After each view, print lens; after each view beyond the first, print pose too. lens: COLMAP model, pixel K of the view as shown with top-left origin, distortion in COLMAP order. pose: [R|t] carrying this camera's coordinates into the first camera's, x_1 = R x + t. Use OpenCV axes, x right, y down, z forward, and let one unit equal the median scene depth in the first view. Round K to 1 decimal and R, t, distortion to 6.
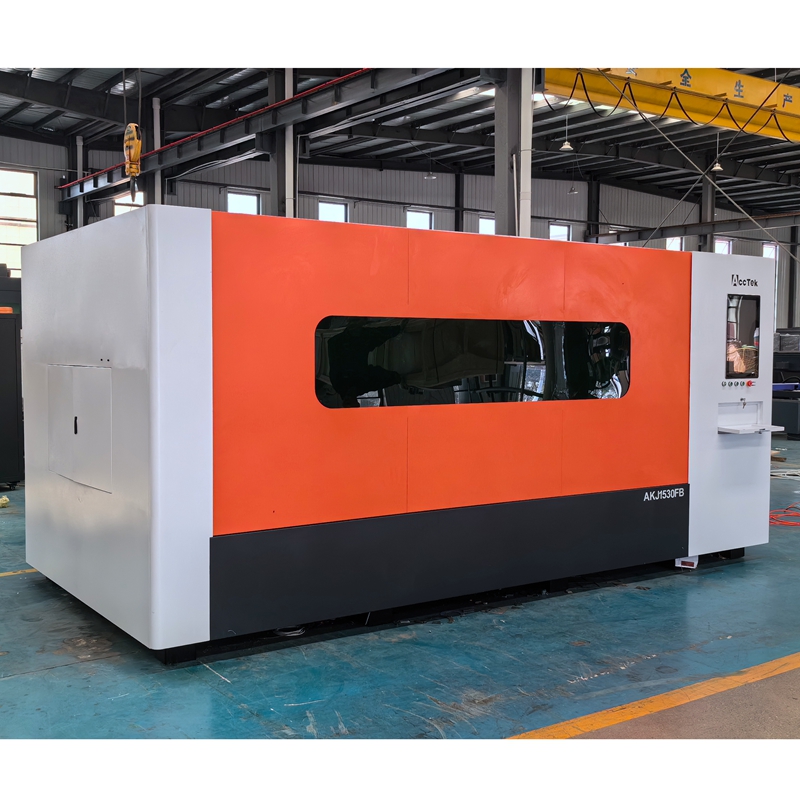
lens RADIAL K [[1117.5, 0, 447.7], [0, 1117.5, 414.0], [0, 0, 1]] dist [0.000221, 0.083276]
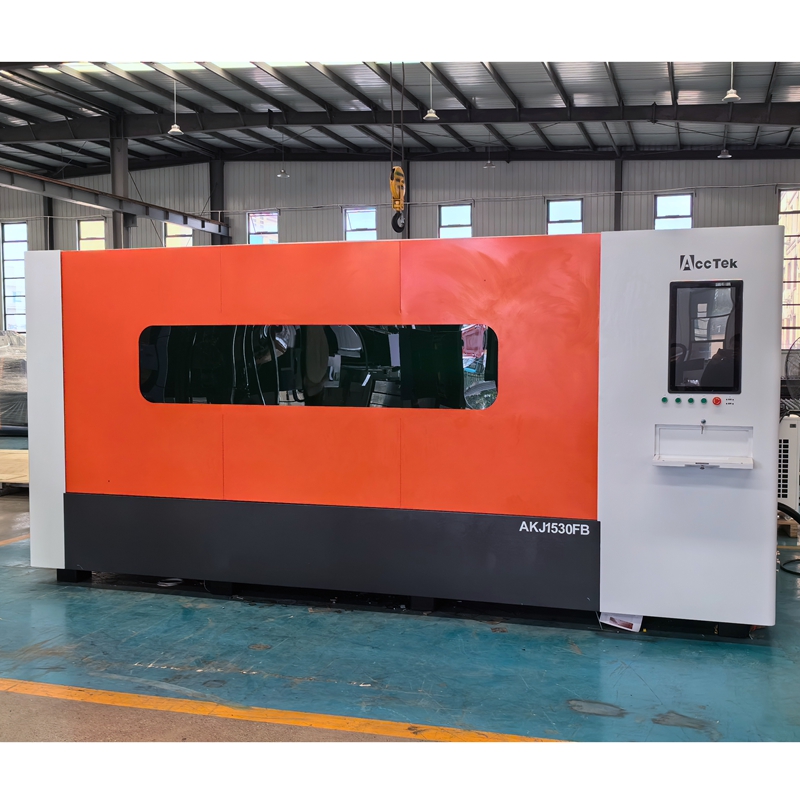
lens RADIAL K [[1015.9, 0, 386.4], [0, 1015.9, 421.6], [0, 0, 1]] dist [0.006913, 0.036437]
pose [[0.551347, 0.054962, -0.832464, 0.880108], [-0.050897, 0.998185, 0.032195, -0.029938], [0.832722, 0.024619, 0.553144, 0.555767]]
